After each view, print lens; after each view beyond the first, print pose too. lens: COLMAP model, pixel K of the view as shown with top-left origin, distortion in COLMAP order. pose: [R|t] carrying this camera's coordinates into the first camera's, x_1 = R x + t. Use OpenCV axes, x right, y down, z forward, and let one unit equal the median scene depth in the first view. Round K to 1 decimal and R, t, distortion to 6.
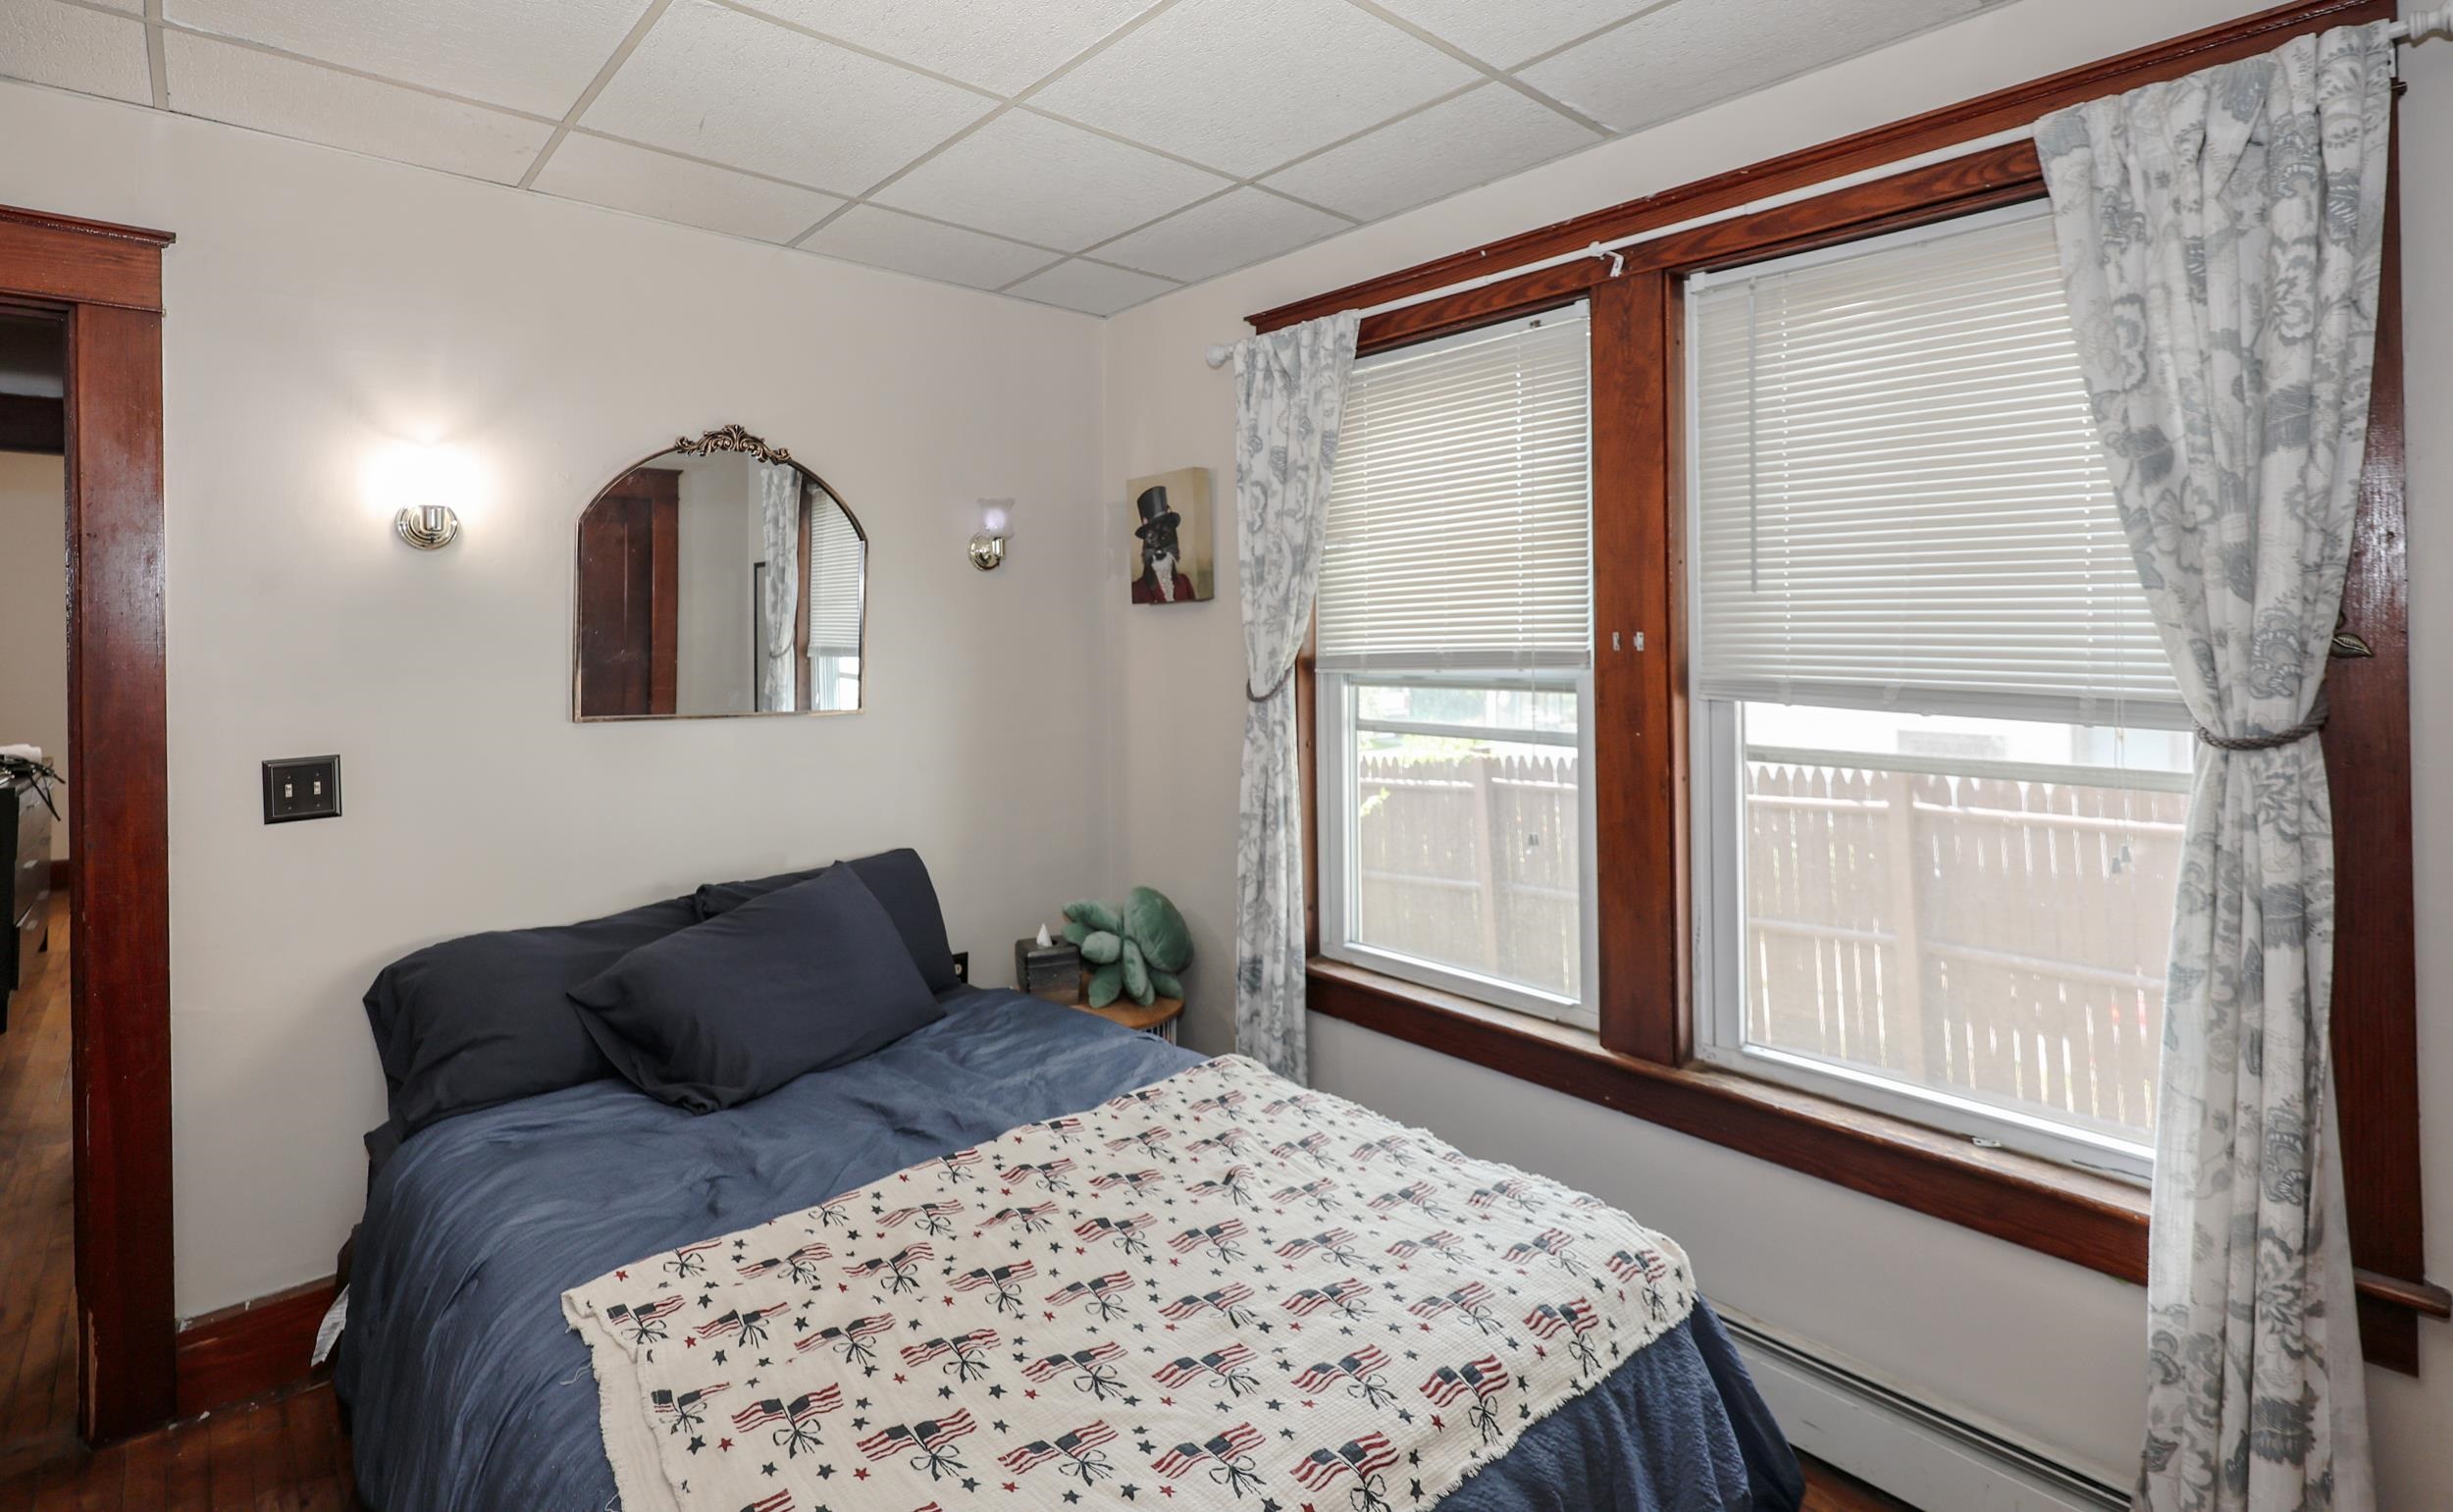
lens RADIAL K [[1216.2, 0, 1219.8], [0, 1216.2, 617.3], [0, 0, 1]] dist [-0.000164, -0.000072]
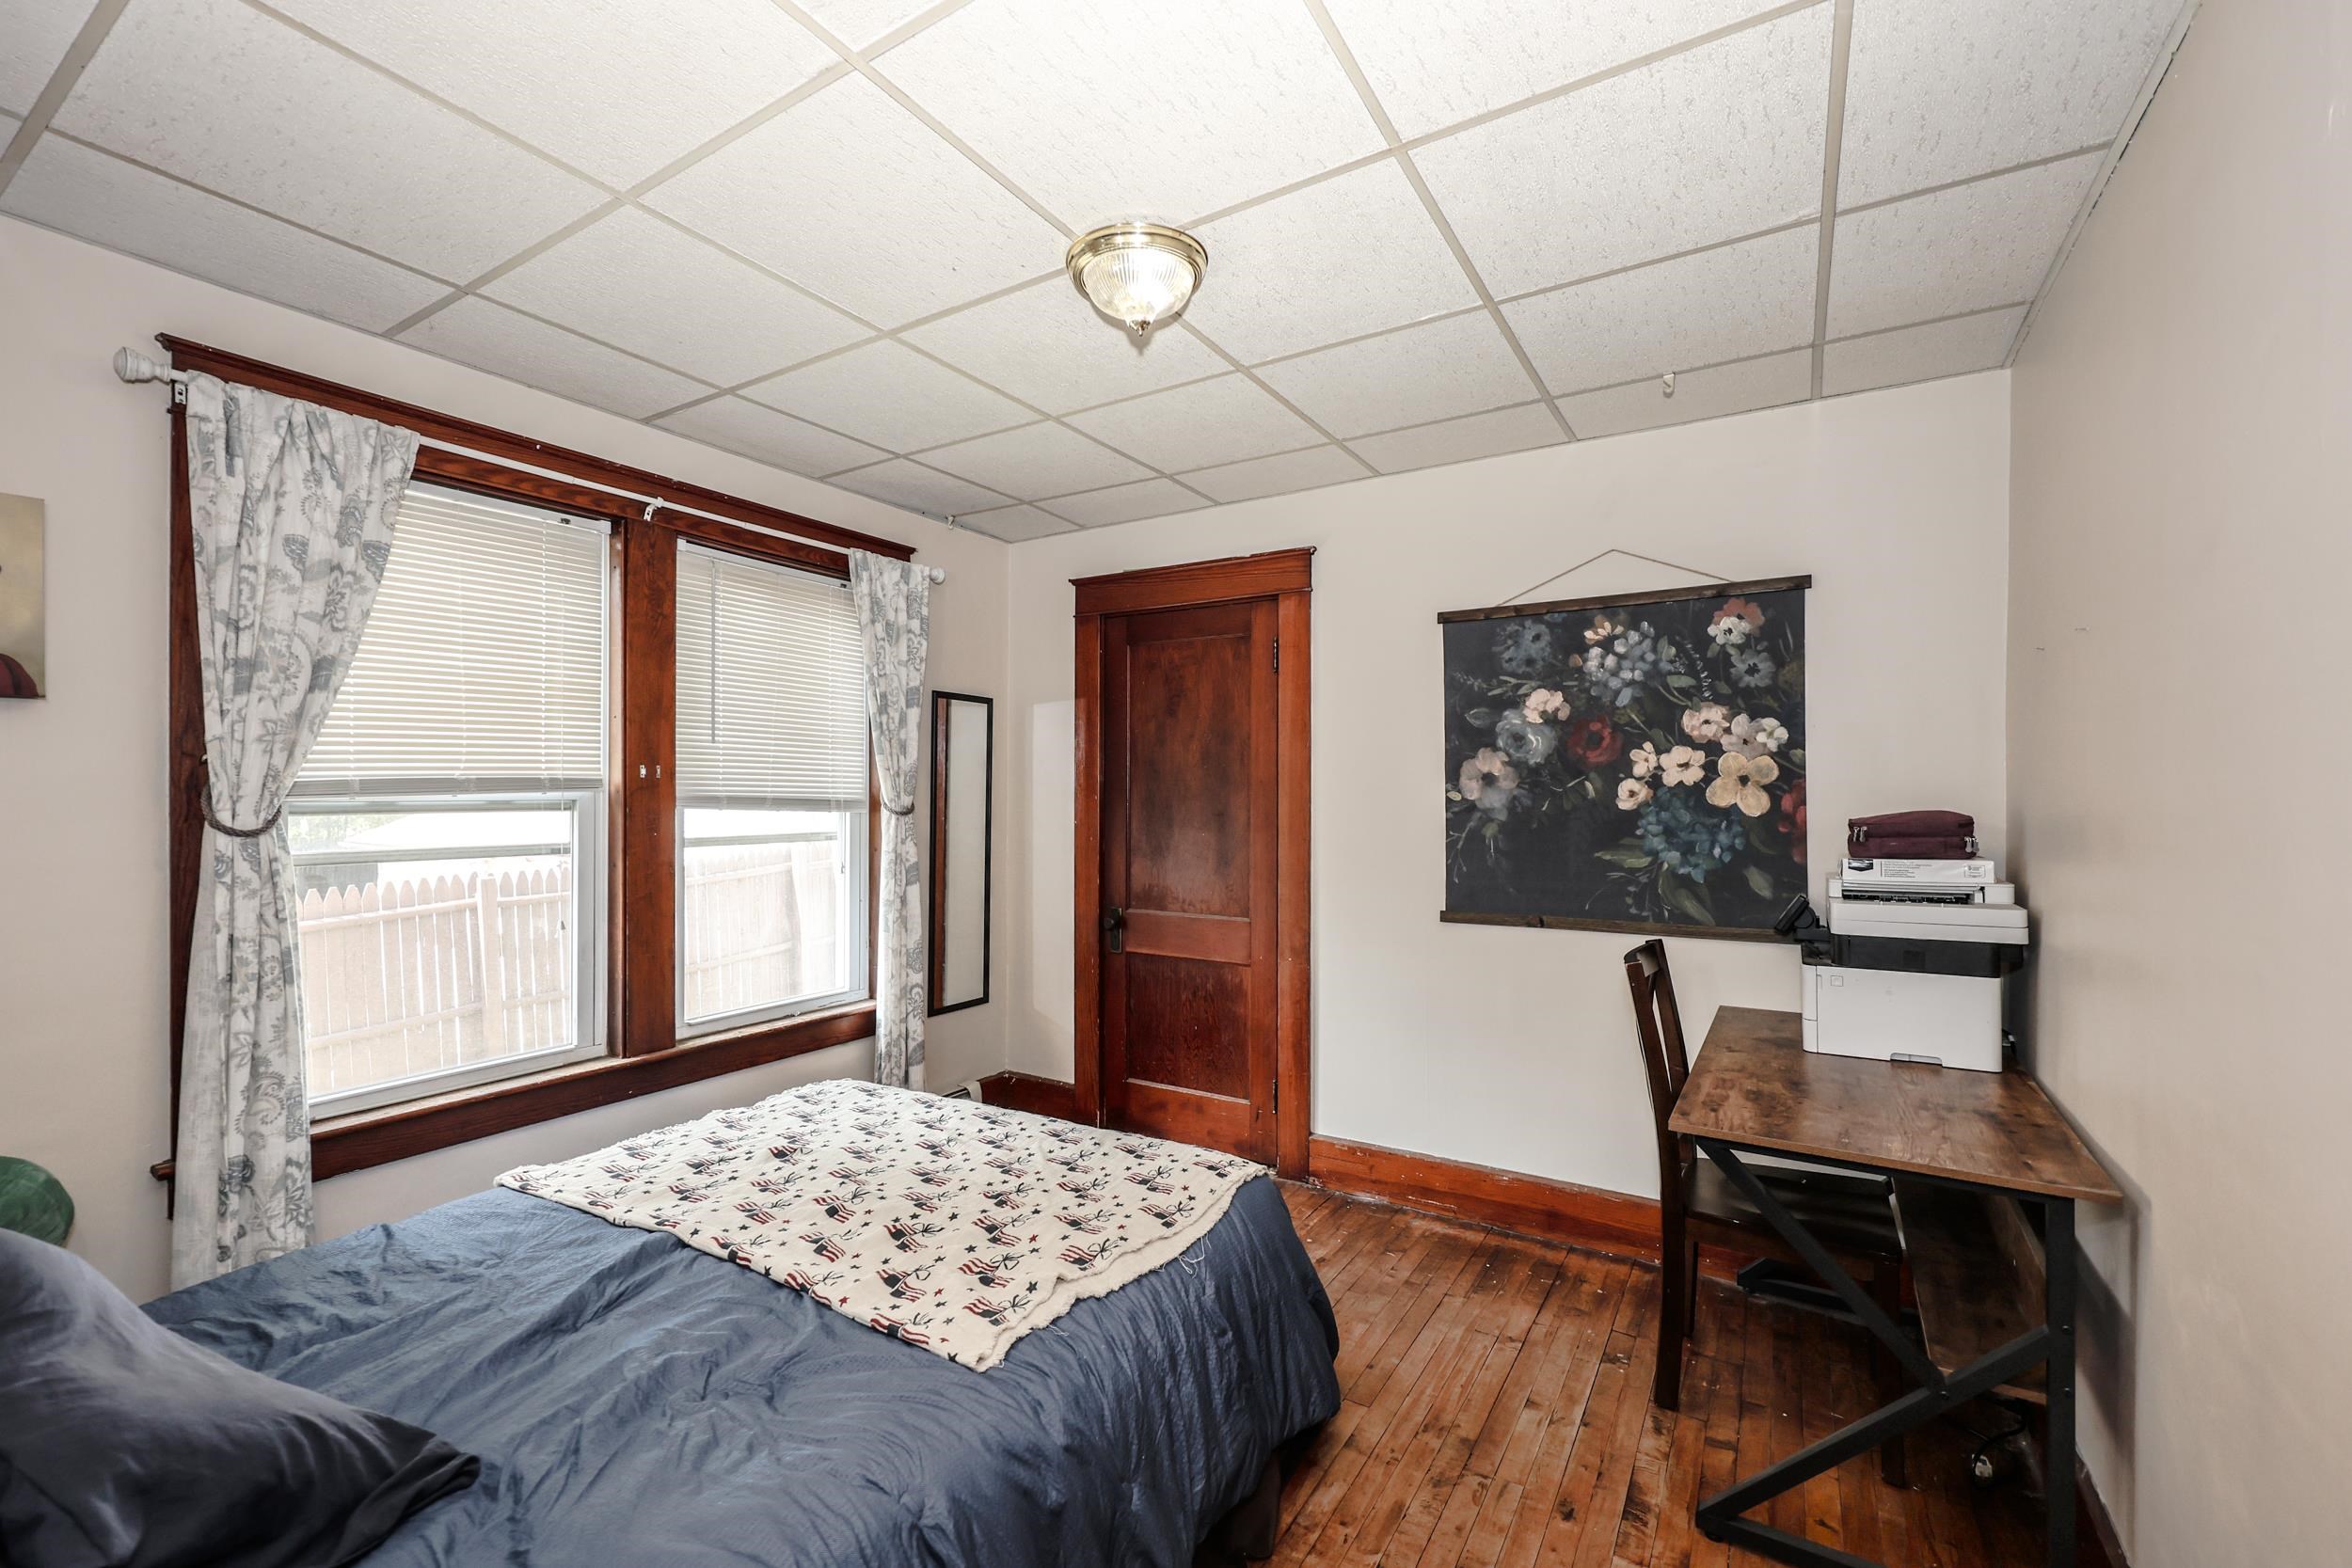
lens RADIAL K [[963.9, 0, 1173.1], [0, 963.9, 779.4], [0, 0, 1]] dist [0.000744, -0.000229]
pose [[-0.321280, 0.016145, 0.946847, -0.992212], [-0.012209, 0.999701, -0.021189, 0.047598], [-0.946906, -0.018367, -0.320987, 0.793443]]
